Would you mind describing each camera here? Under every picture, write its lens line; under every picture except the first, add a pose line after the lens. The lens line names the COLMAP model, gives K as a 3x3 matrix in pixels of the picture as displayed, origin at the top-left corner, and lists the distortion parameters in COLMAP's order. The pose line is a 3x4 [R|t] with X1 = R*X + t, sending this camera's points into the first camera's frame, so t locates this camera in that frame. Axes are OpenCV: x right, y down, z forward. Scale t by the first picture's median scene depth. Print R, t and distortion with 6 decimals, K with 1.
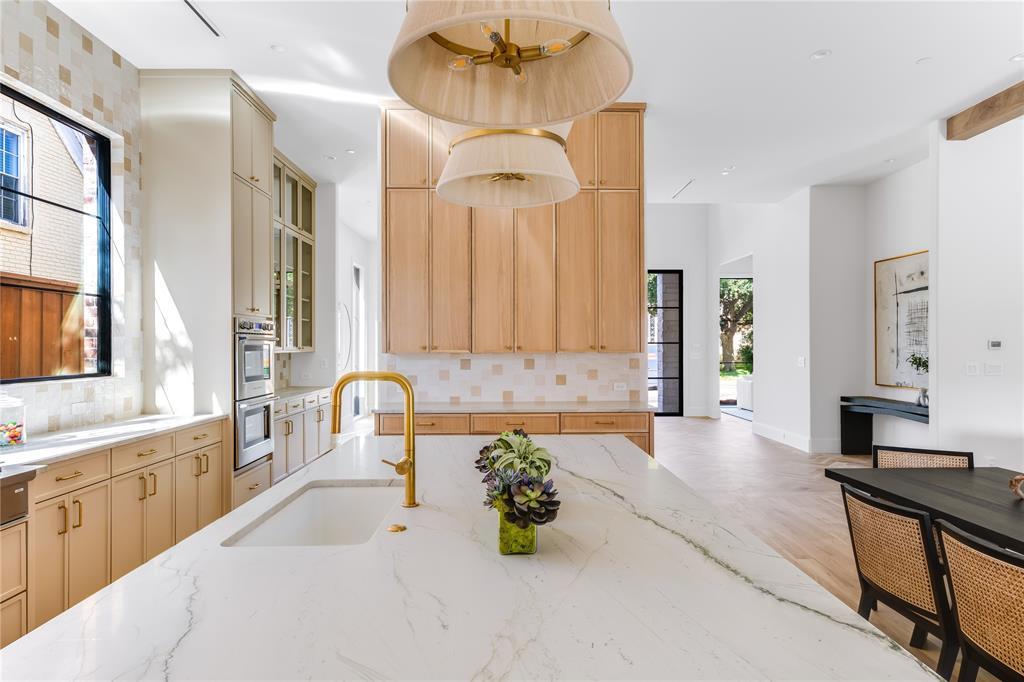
lens RADIAL K [[569.3, 0, 513.2], [0, 569.3, 344.1], [0, 0, 1]] dist [-0.000075, -0.001118]
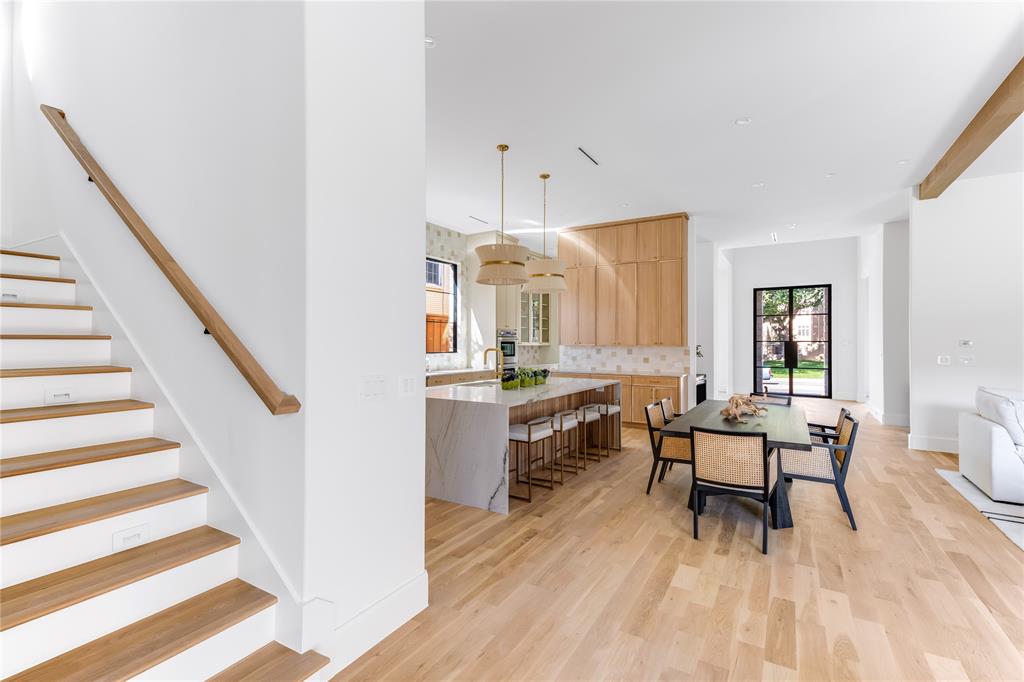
lens RADIAL K [[460.6, 0, 508.1], [0, 460.6, 337.0], [0, 0, 1]] dist [0.003570, 0.000133]
pose [[0.841871, -0.002841, -0.539671, 0.559786], [-0.002918, 0.999948, -0.009816, 0.001109], [0.539670, 0.009838, 0.841819, -0.583060]]
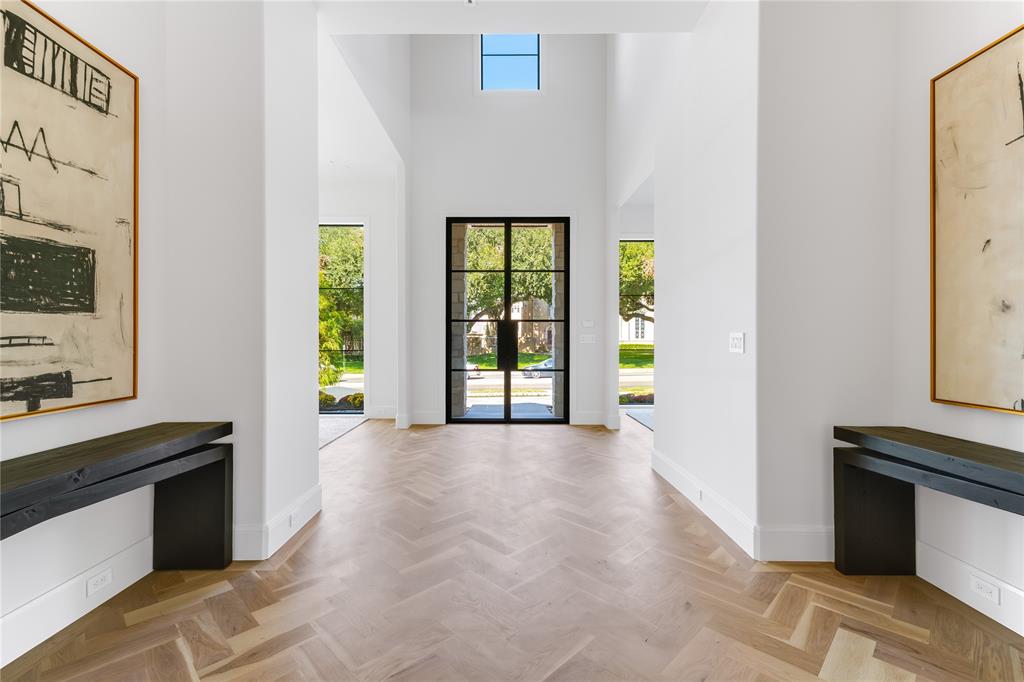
lens RADIAL K [[443.8, 0, 504.3], [0, 443.8, 340.0], [0, 0, 1]] dist [0.003426, 0.000219]
pose [[0.999731, 0.002262, -0.023099, 0.523057], [-0.002125, 0.999980, 0.005962, 0.043406], [0.023112, -0.005911, 0.999715, 1.019857]]
